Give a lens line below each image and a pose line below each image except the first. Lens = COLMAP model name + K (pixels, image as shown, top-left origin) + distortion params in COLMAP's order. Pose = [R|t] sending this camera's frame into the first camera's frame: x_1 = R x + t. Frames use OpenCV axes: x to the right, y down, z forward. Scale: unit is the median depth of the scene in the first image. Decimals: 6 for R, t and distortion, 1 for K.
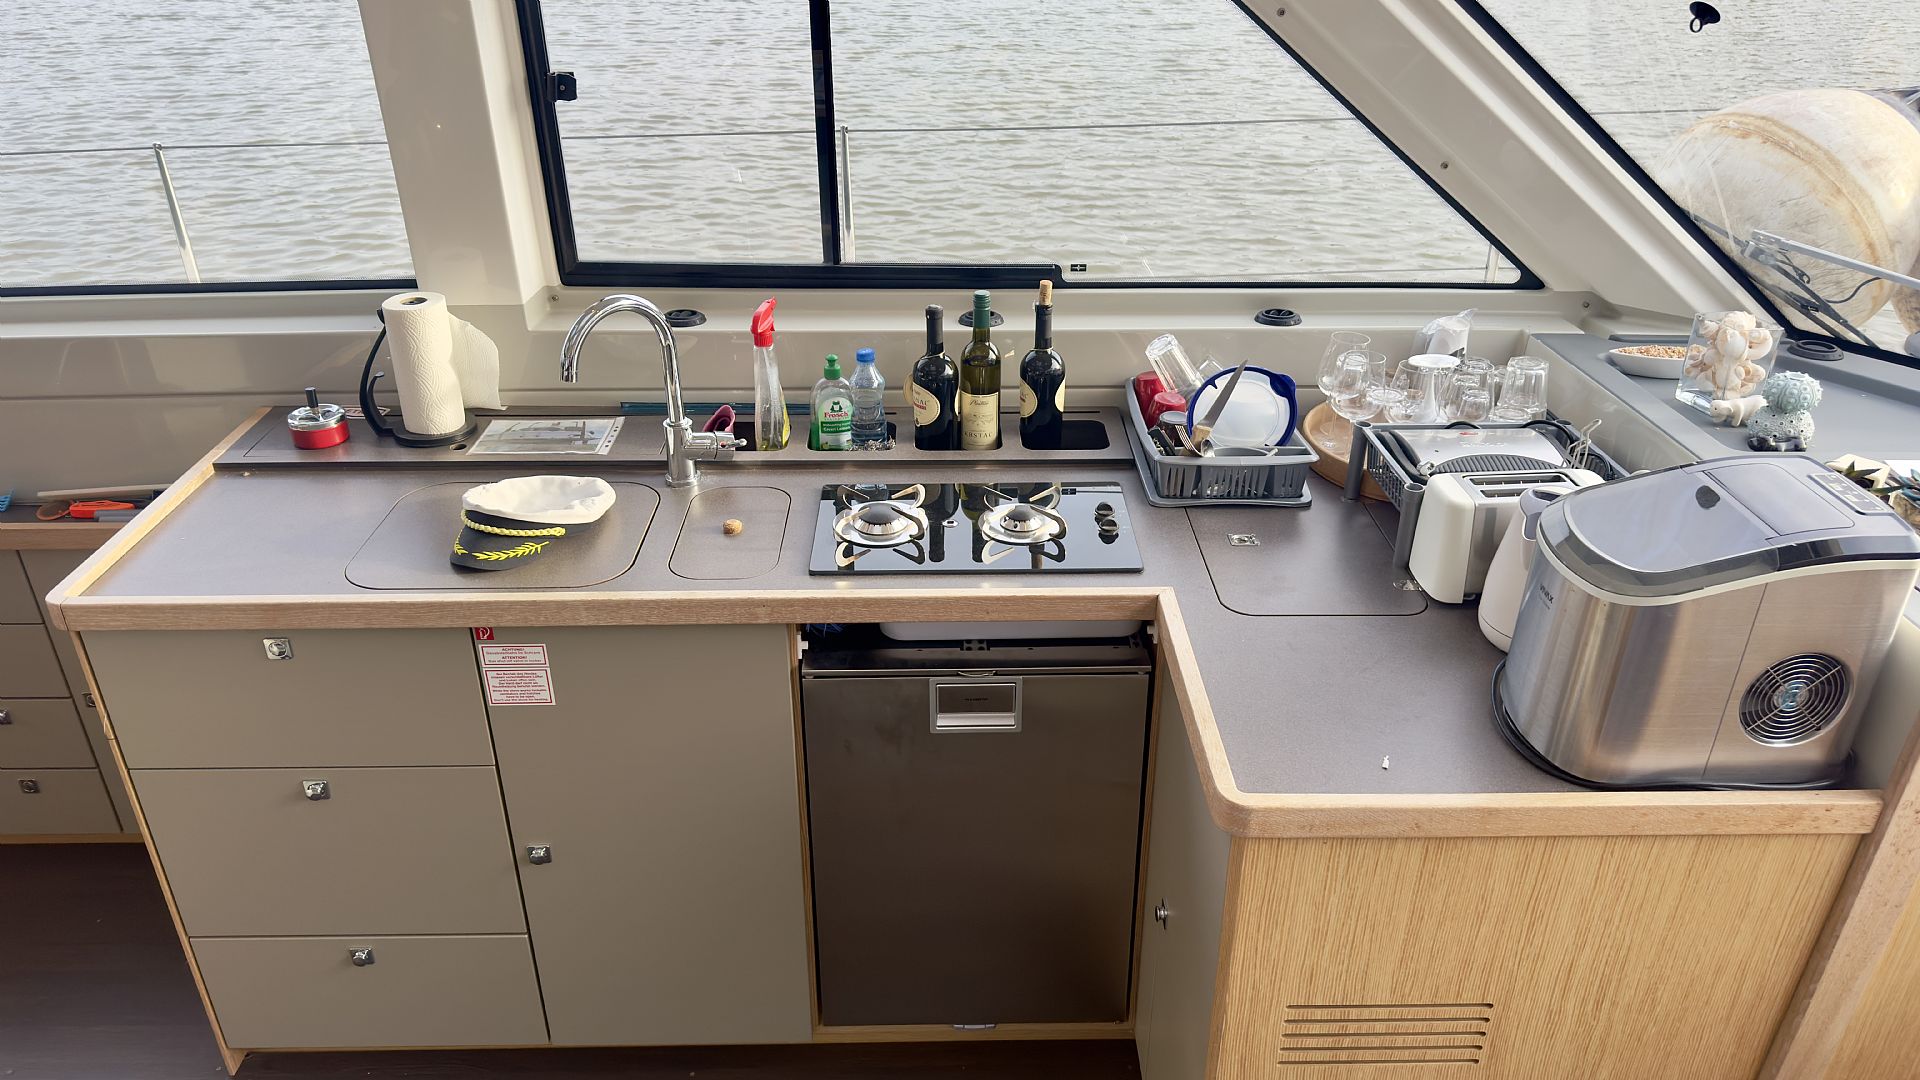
lens RADIAL K [[1323.8, 0, 960.0], [0, 1323.8, 540.0], [0, 0, 1]] dist [0.071947, 0.000559]
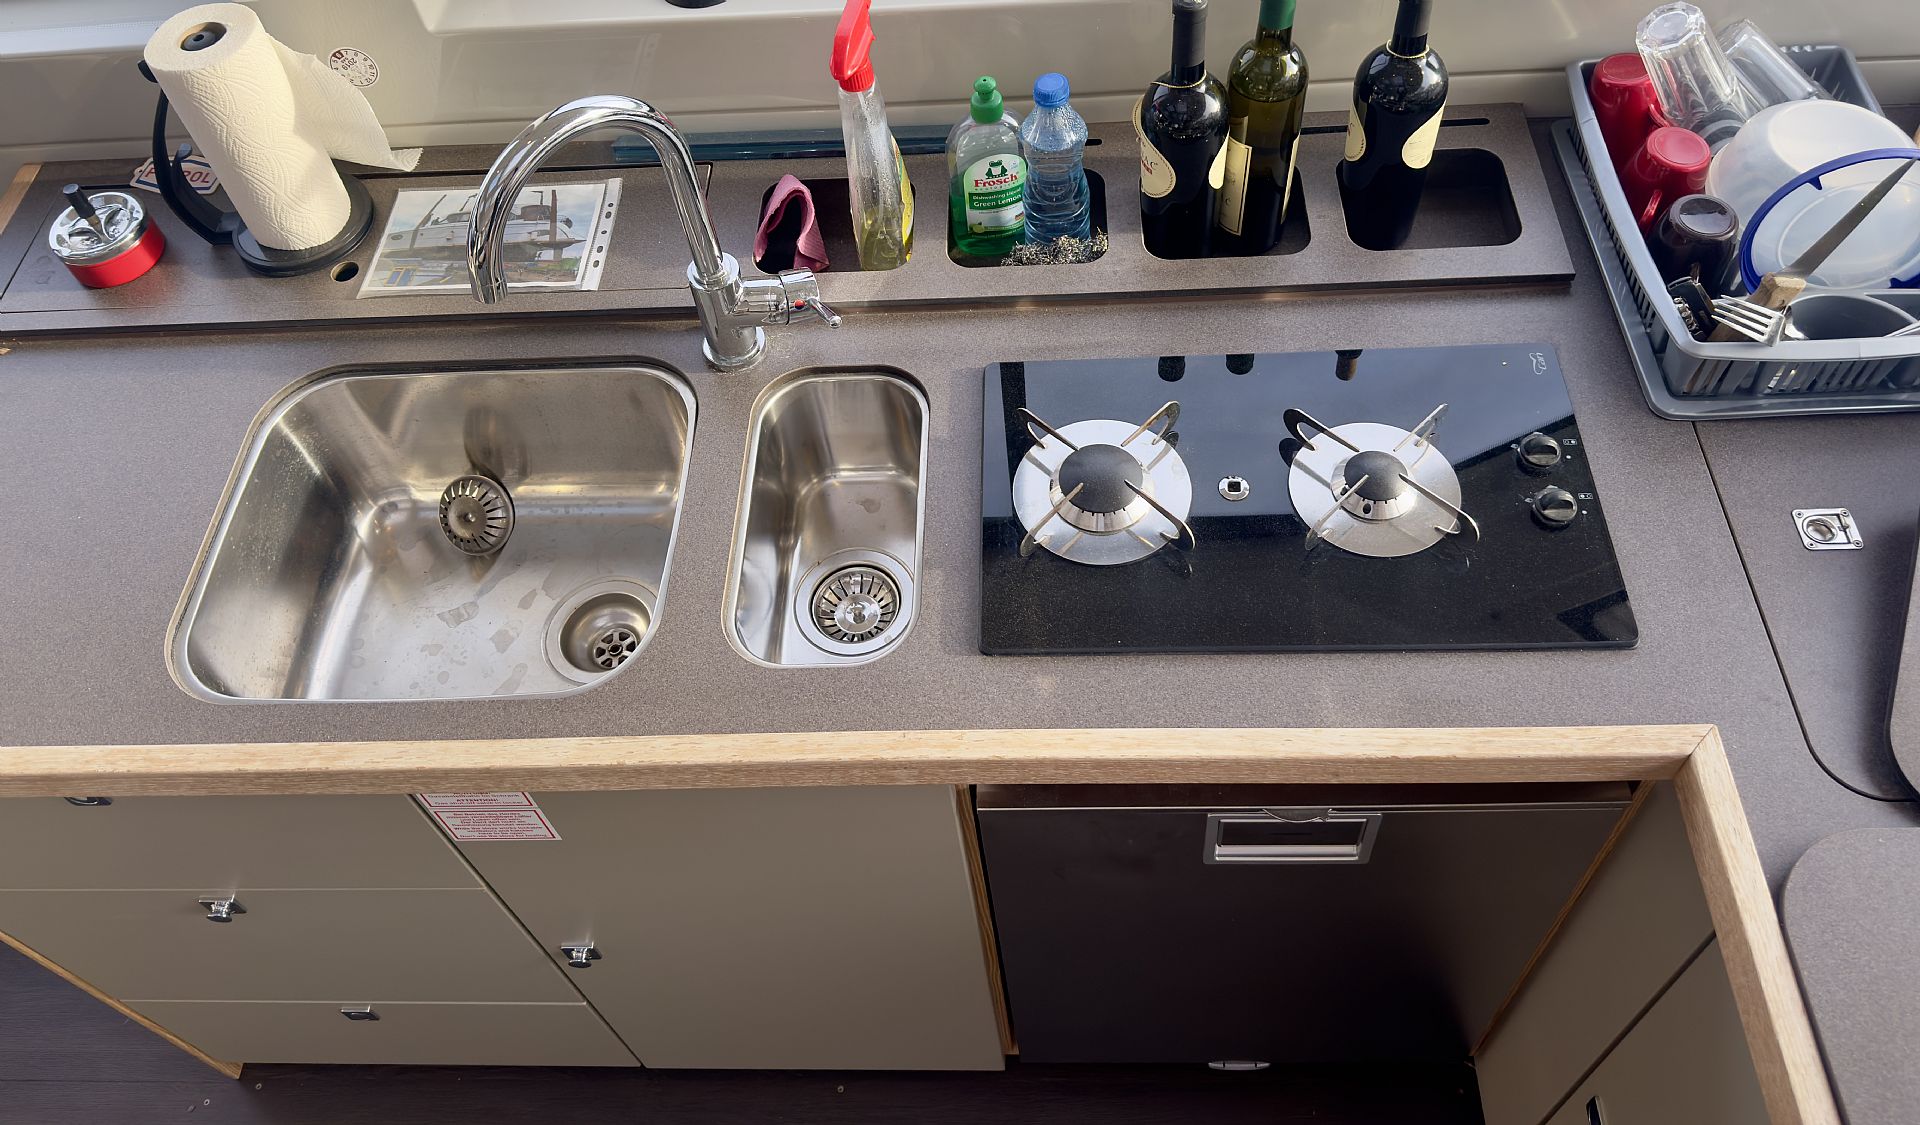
lens RADIAL K [[1608.3, 0, 960.0], [0, 1608.3, 562.5], [0, 0, 1]] dist [0.058106, -0.002154]
pose [[0.994882, -0.018828, -0.099279, -0.046204], [0.055048, 0.924884, 0.376243, -0.203360], [0.084738, -0.379782, 0.921187, 0.335454]]
